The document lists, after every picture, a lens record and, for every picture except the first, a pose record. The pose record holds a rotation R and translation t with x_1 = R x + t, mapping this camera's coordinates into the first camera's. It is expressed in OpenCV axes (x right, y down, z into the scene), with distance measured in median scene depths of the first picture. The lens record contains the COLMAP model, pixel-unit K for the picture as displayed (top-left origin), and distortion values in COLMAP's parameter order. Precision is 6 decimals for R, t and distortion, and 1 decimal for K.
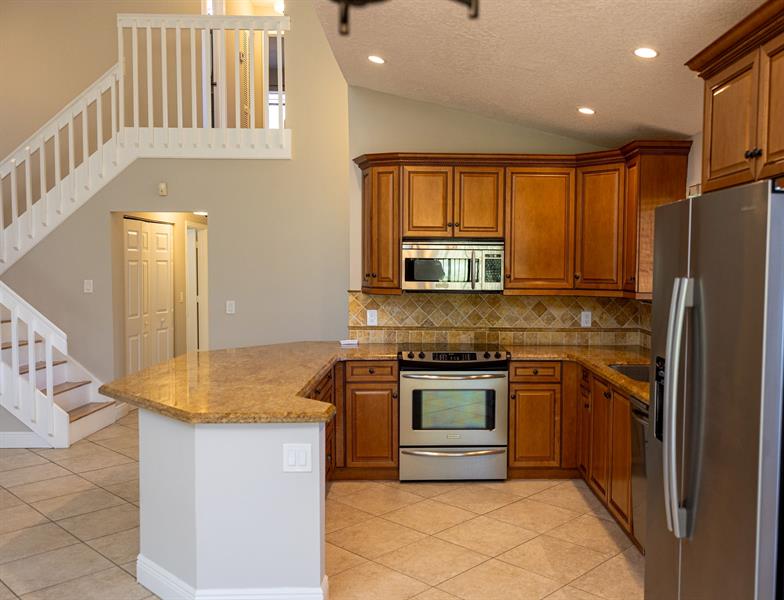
lens RADIAL K [[710.9, 0, 394.3], [0, 710.9, 301.1], [0, 0, 1]] dist [-0.005866, 0.000000]
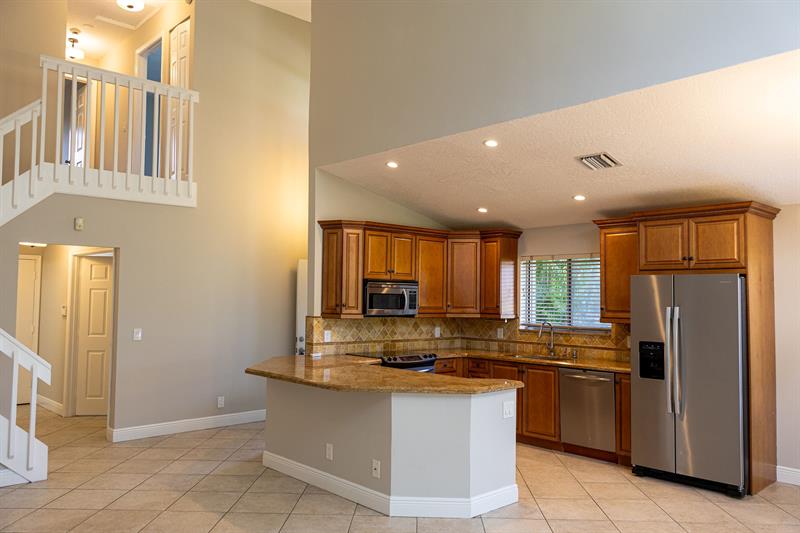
lens RADIAL K [[637.9, 0, 399.6], [0, 637.9, 267.2], [0, 0, 1]] dist [0.003476, 0.002430]
pose [[0.758647, 0.033397, 0.650645, -0.728832], [0.025905, 0.996349, -0.081346, -0.005313], [-0.650986, 0.078567, 0.755013, -0.029447]]
